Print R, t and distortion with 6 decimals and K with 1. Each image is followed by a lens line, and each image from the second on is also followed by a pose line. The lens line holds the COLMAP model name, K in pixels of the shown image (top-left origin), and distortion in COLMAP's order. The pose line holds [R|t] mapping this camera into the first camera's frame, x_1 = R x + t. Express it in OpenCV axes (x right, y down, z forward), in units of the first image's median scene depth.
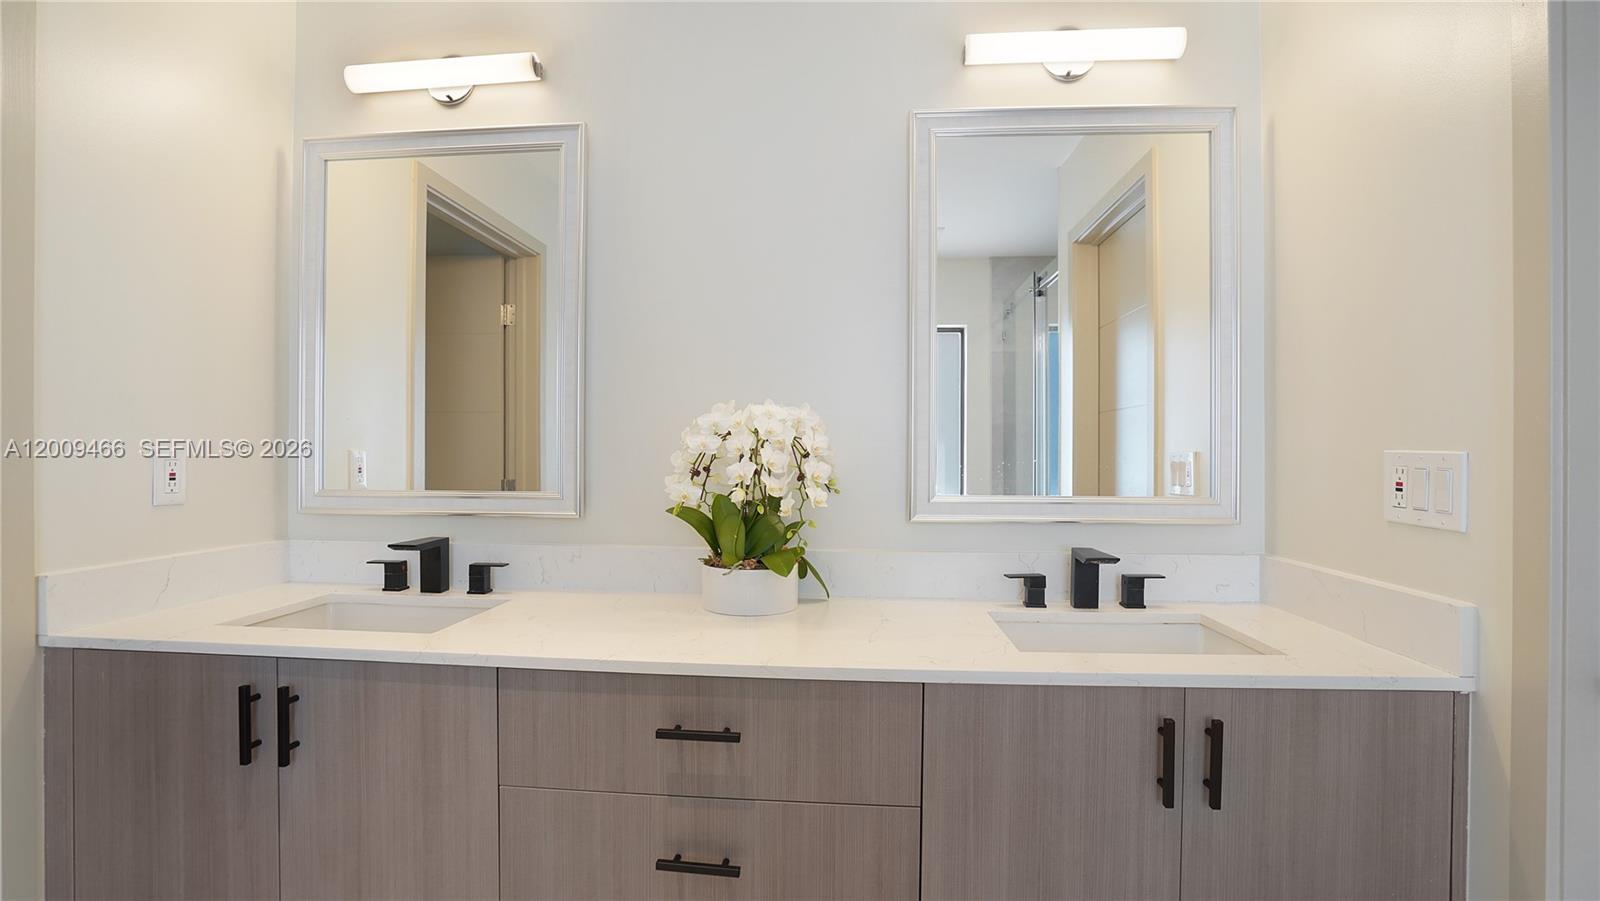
lens RADIAL K [[765.6, 0, 789.2], [0, 765.6, 454.1], [0, 0, 1]] dist [-0.034848, 0.000773]
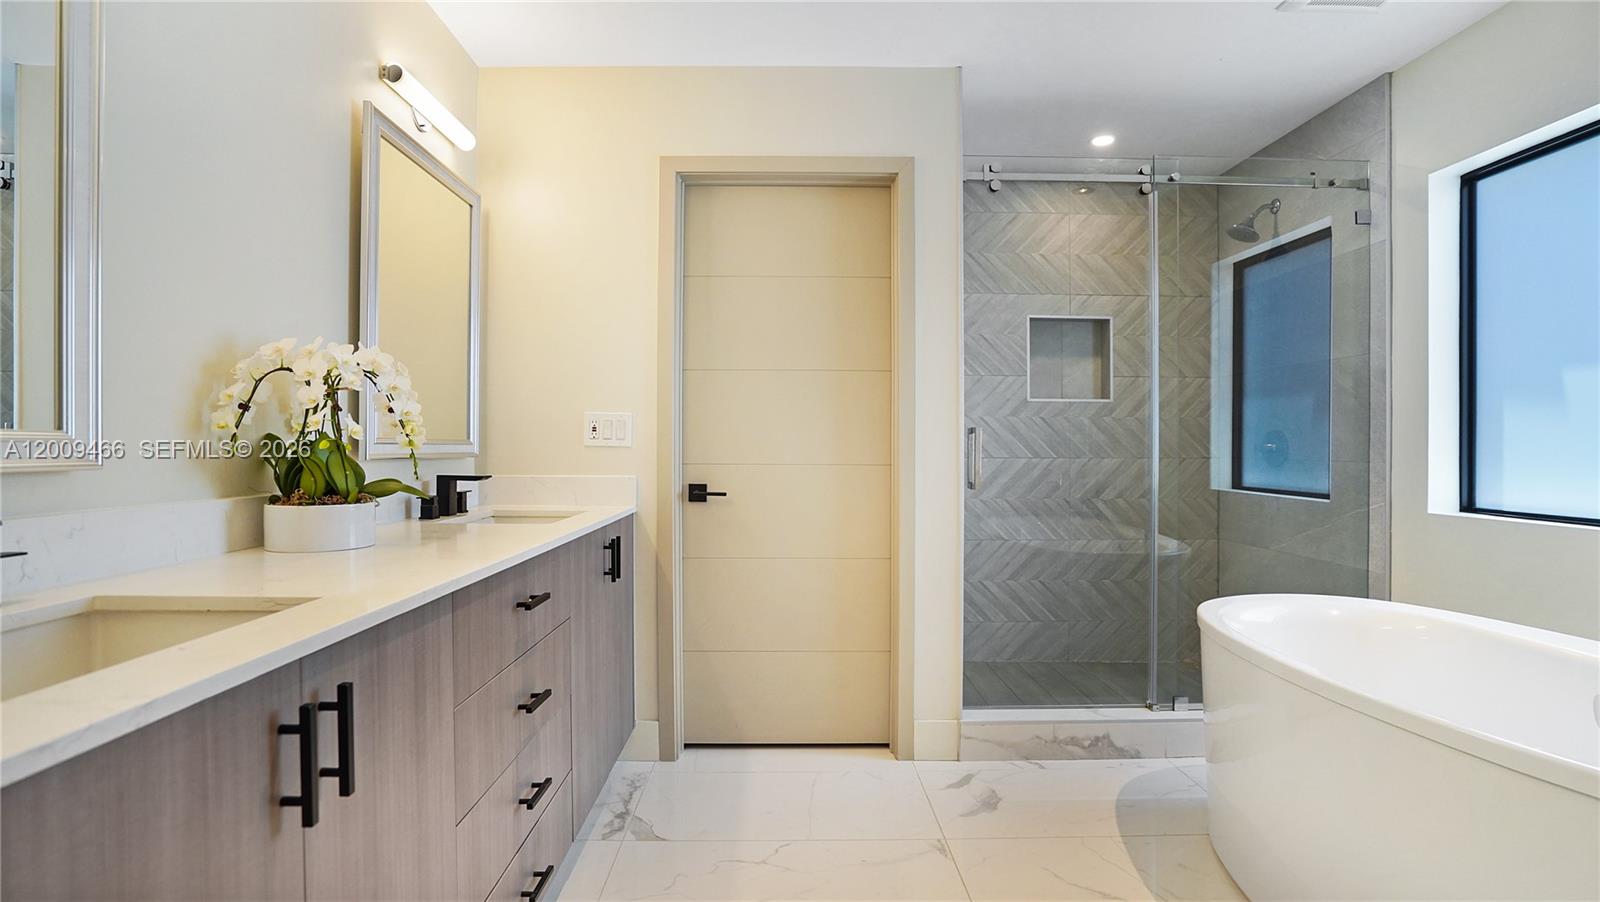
lens RADIAL K [[754.0, 0, 794.0], [0, 754.0, 445.2], [0, 0, 1]] dist [-0.045947, 0.017217]
pose [[-0.105869, -0.004018, 0.994372, -1.409648], [-0.008904, 0.999956, 0.003093, 0.078383], [-0.994340, -0.008526, -0.105901, 0.653148]]
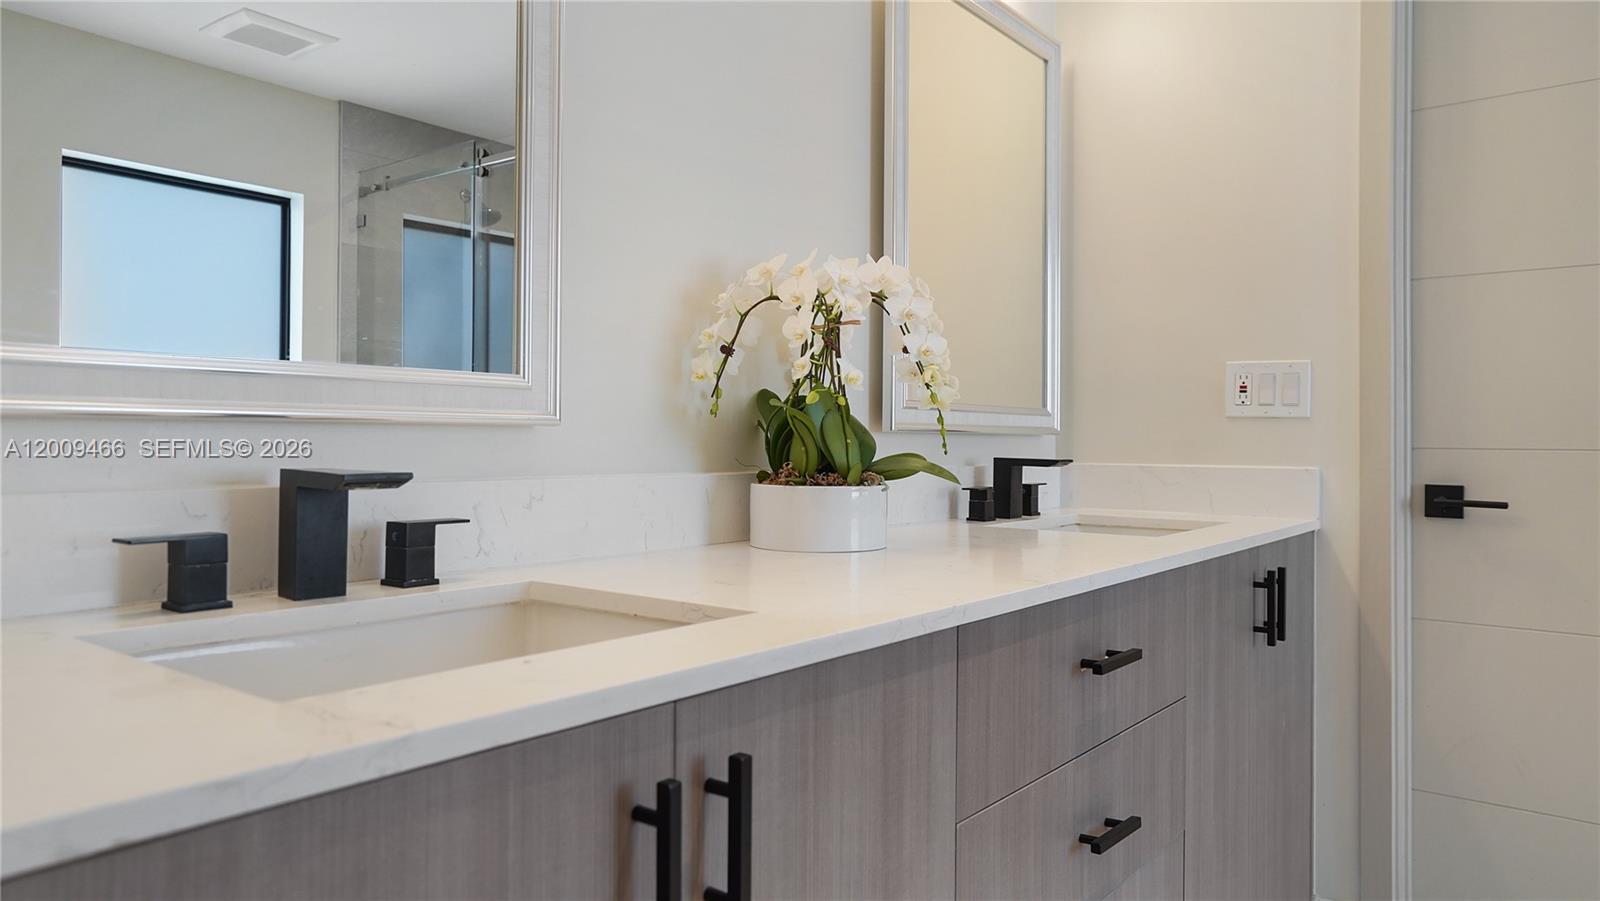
lens RADIAL K [[1052.5, 0, 795.8], [0, 1052.5, 438.6], [0, 0, 1]] dist [-0.004616, 0.000438]
pose [[0.547900, 0.000547, 0.836544, -1.148675], [-0.005609, 0.999980, 0.003020, 0.128712], [-0.836525, -0.006347, 0.547892, 0.646292]]
